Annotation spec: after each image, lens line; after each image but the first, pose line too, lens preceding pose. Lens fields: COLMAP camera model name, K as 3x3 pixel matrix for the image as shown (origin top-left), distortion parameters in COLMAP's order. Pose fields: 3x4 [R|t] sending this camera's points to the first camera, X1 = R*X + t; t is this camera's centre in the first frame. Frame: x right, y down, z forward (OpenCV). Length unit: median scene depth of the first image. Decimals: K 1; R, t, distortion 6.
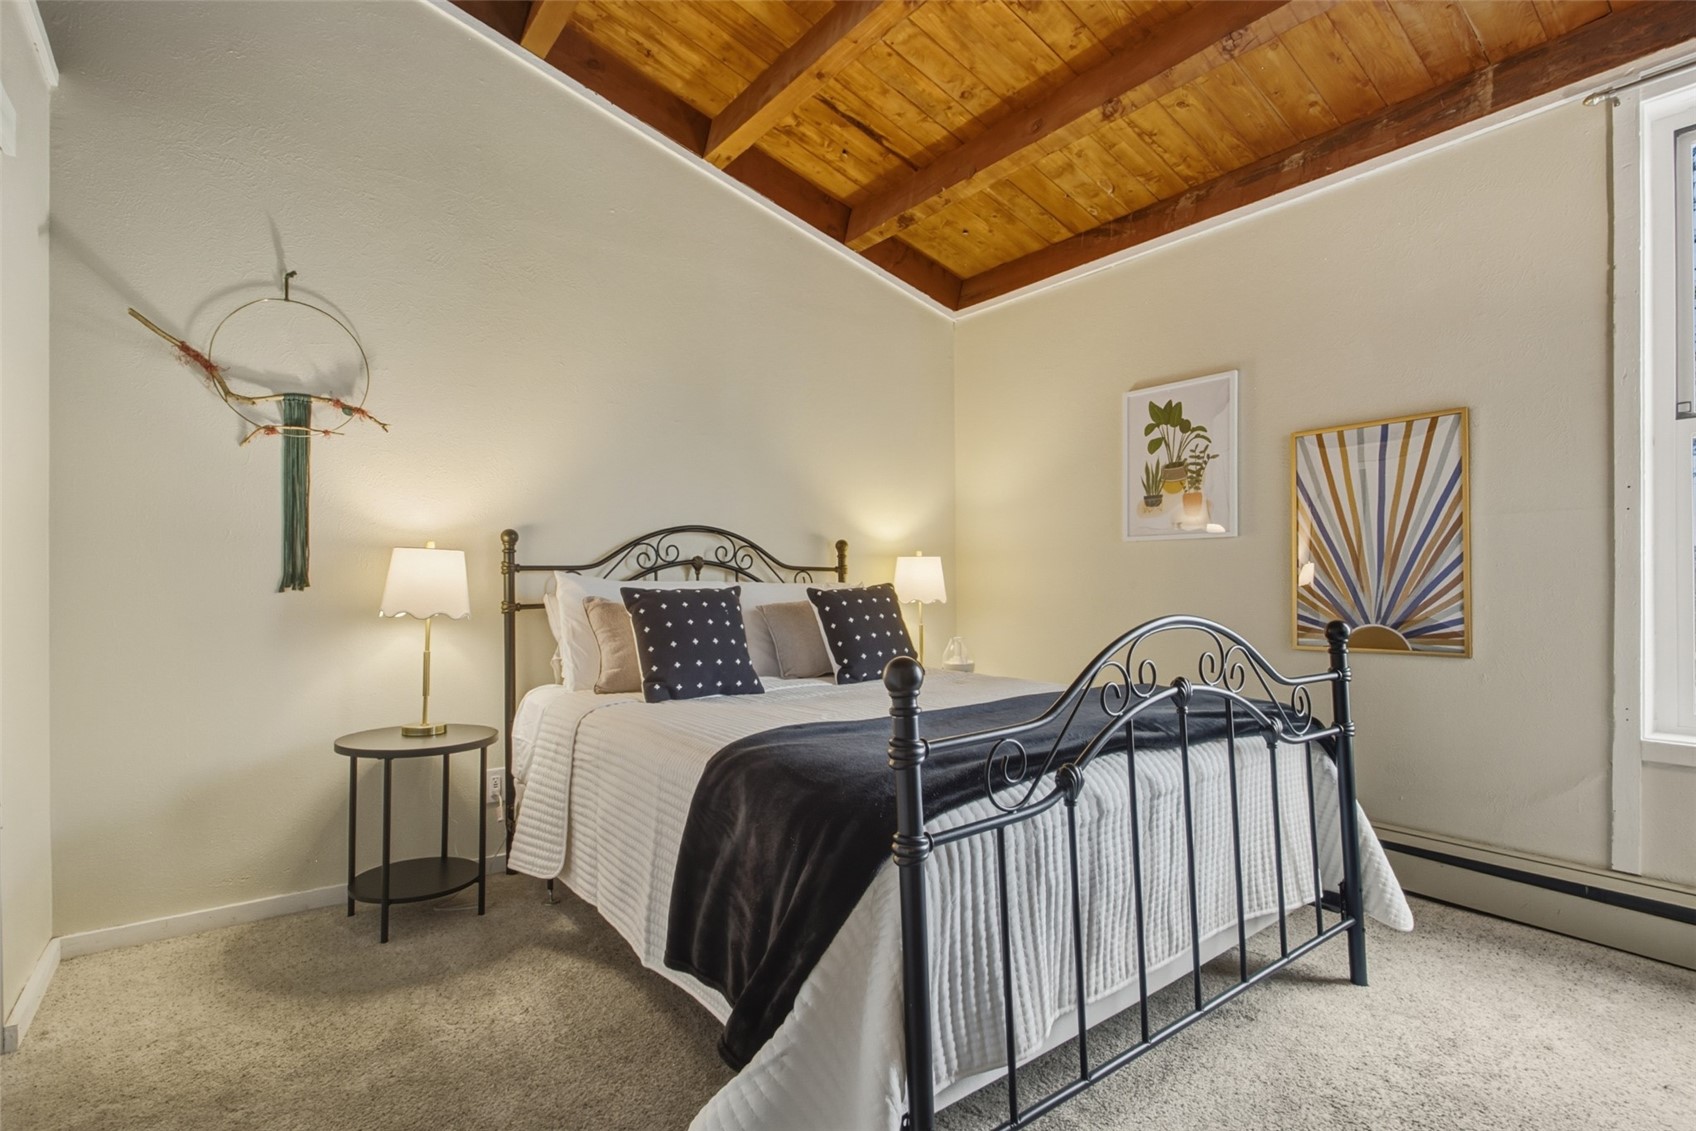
lens RADIAL K [[803.5, 0, 842.9], [0, 803.5, 581.3], [0, 0, 1]] dist [-0.013885, 0.002699]
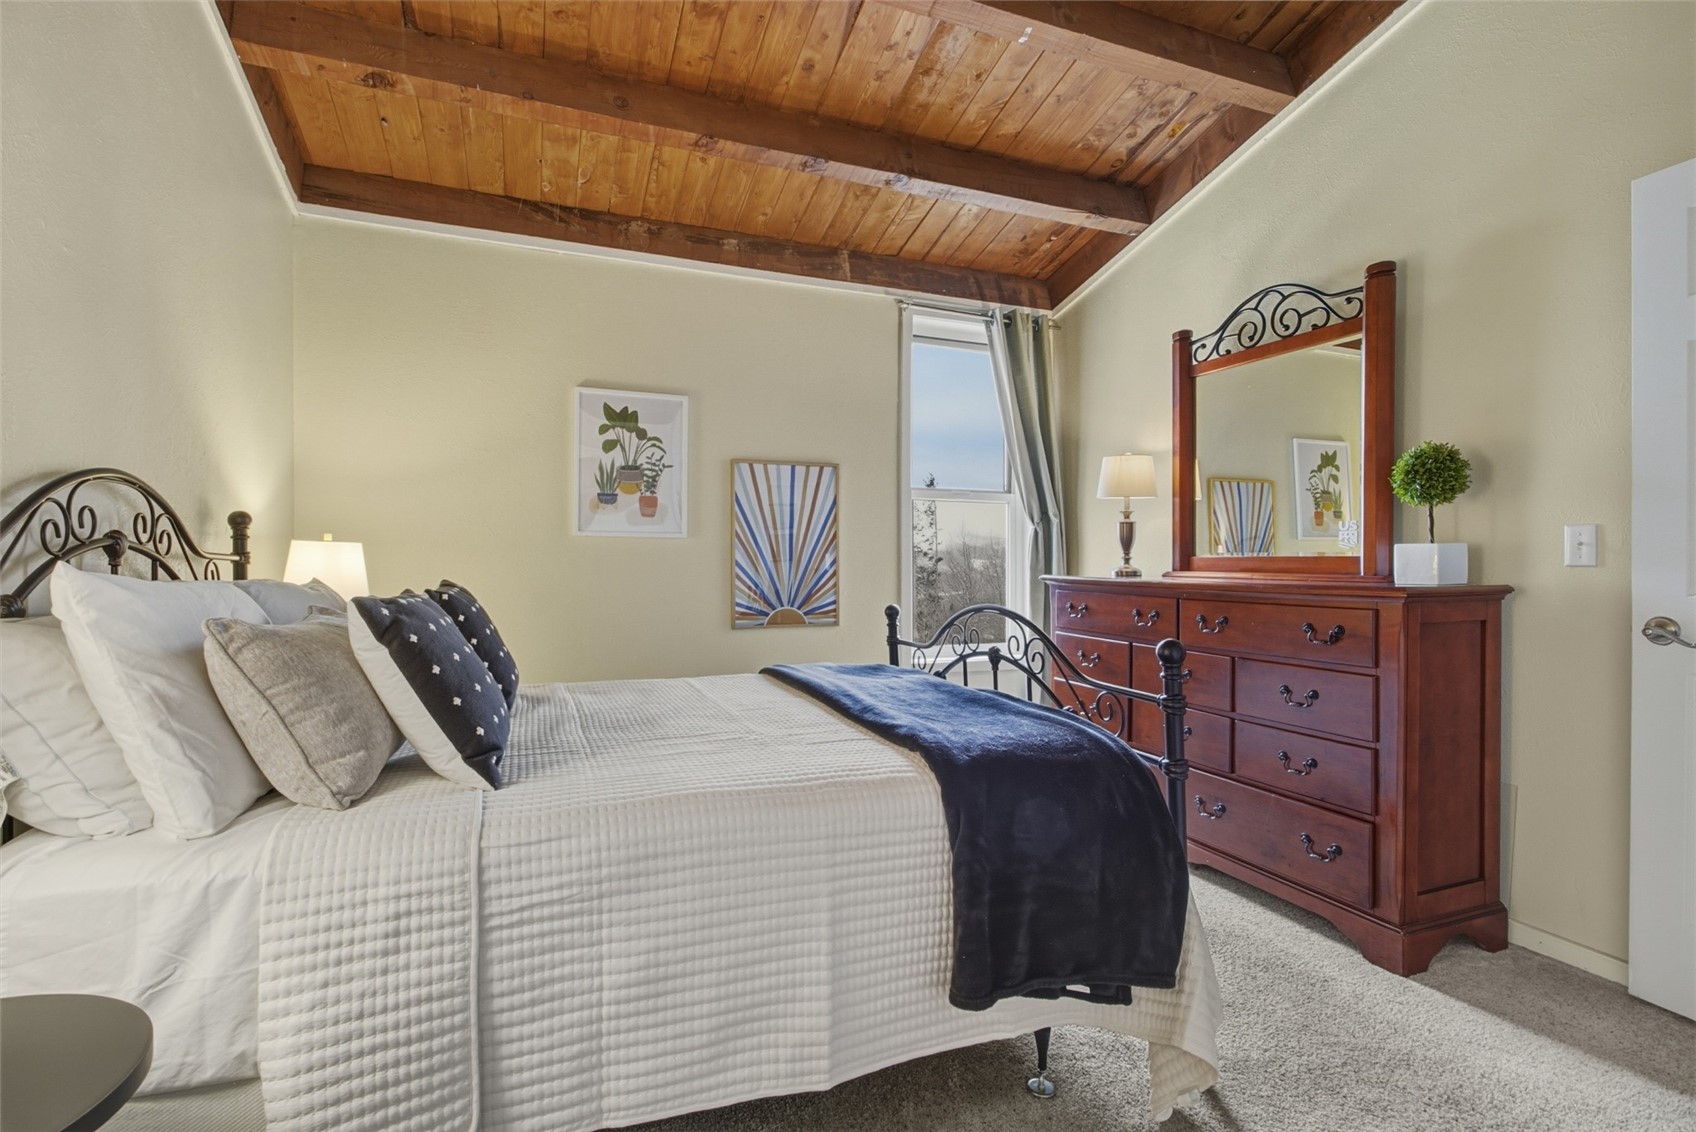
lens RADIAL K [[803.5, 0, 843.2], [0, 803.5, 569.3], [0, 0, 1]] dist [-0.013885, 0.002699]
pose [[0.266369, 0.002729, 0.963867, -0.555117], [-0.003841, 0.999991, -0.001770, -0.008083], [-0.963863, -0.003230, 0.266377, 0.442189]]
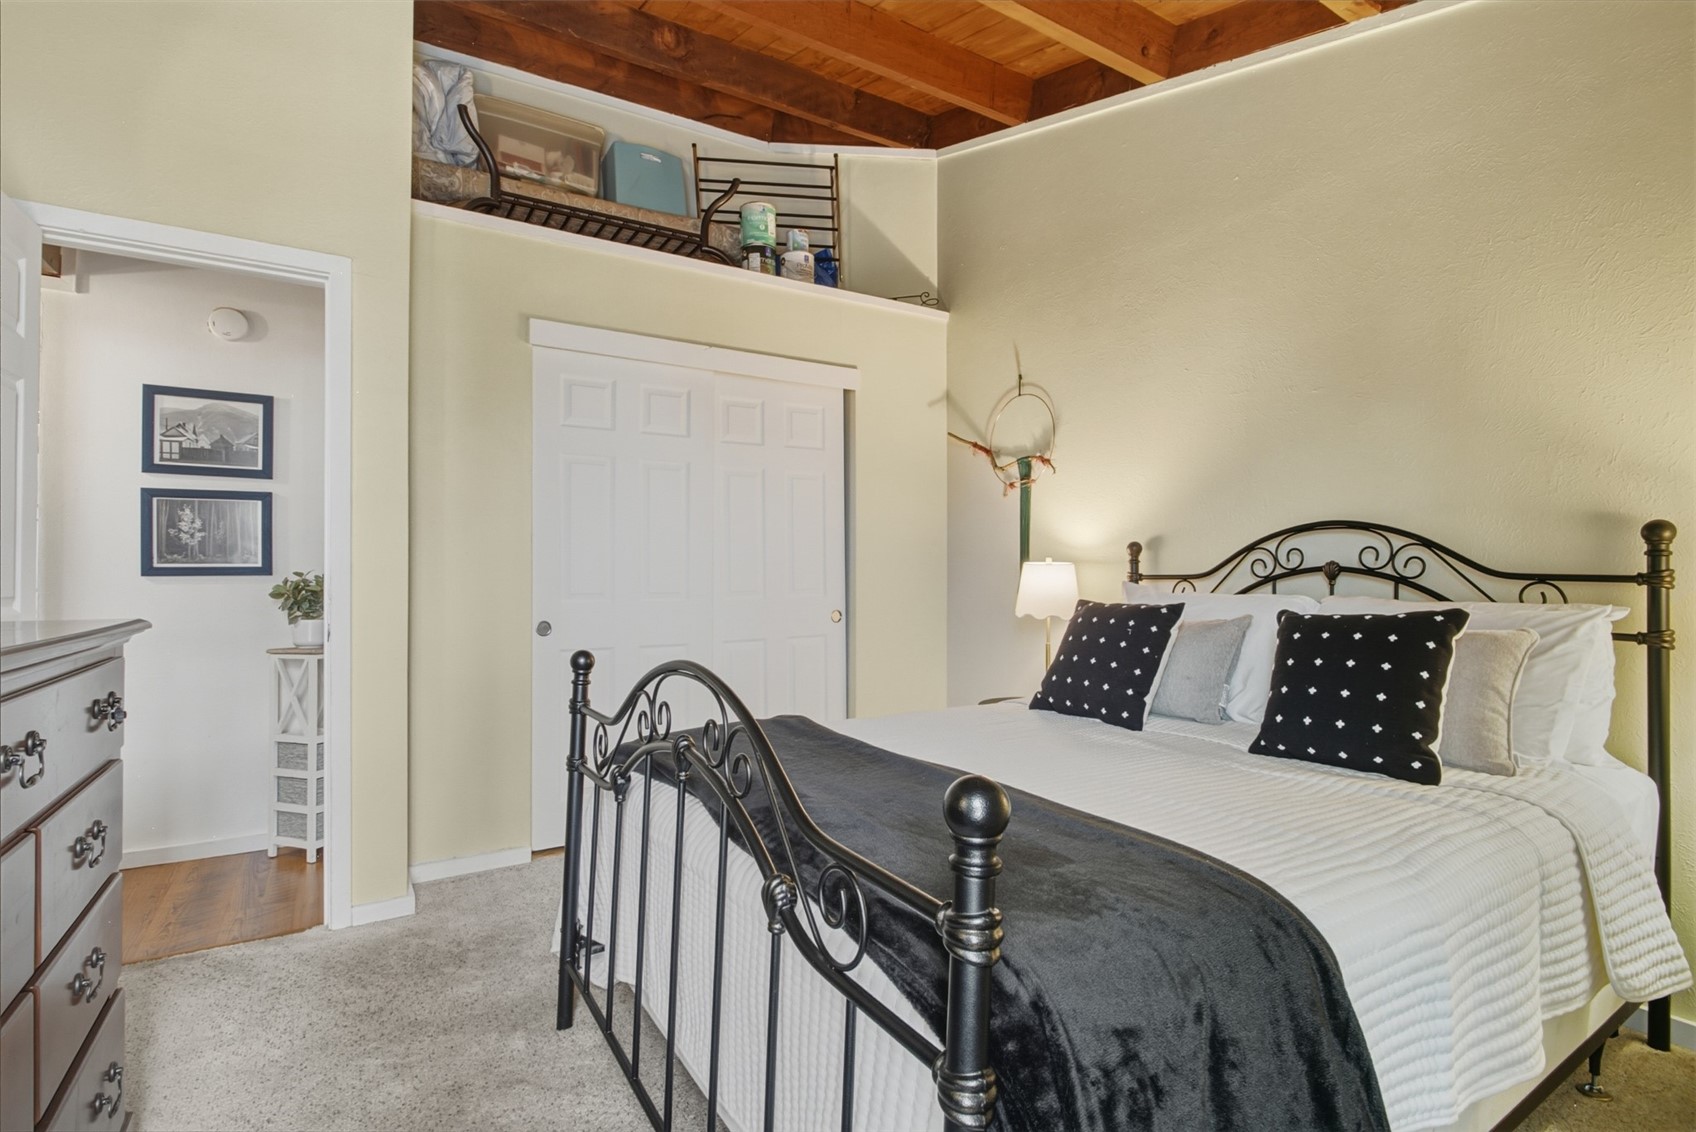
lens RADIAL K [[803.5, 0, 851.0], [0, 803.5, 564.5], [0, 0, 1]] dist [-0.013885, 0.002699]
pose [[-0.079200, -0.016311, -0.996725, 0.612535], [-0.011049, 0.999819, -0.015484, -0.012462], [0.996798, 0.009787, -0.079366, 0.633214]]
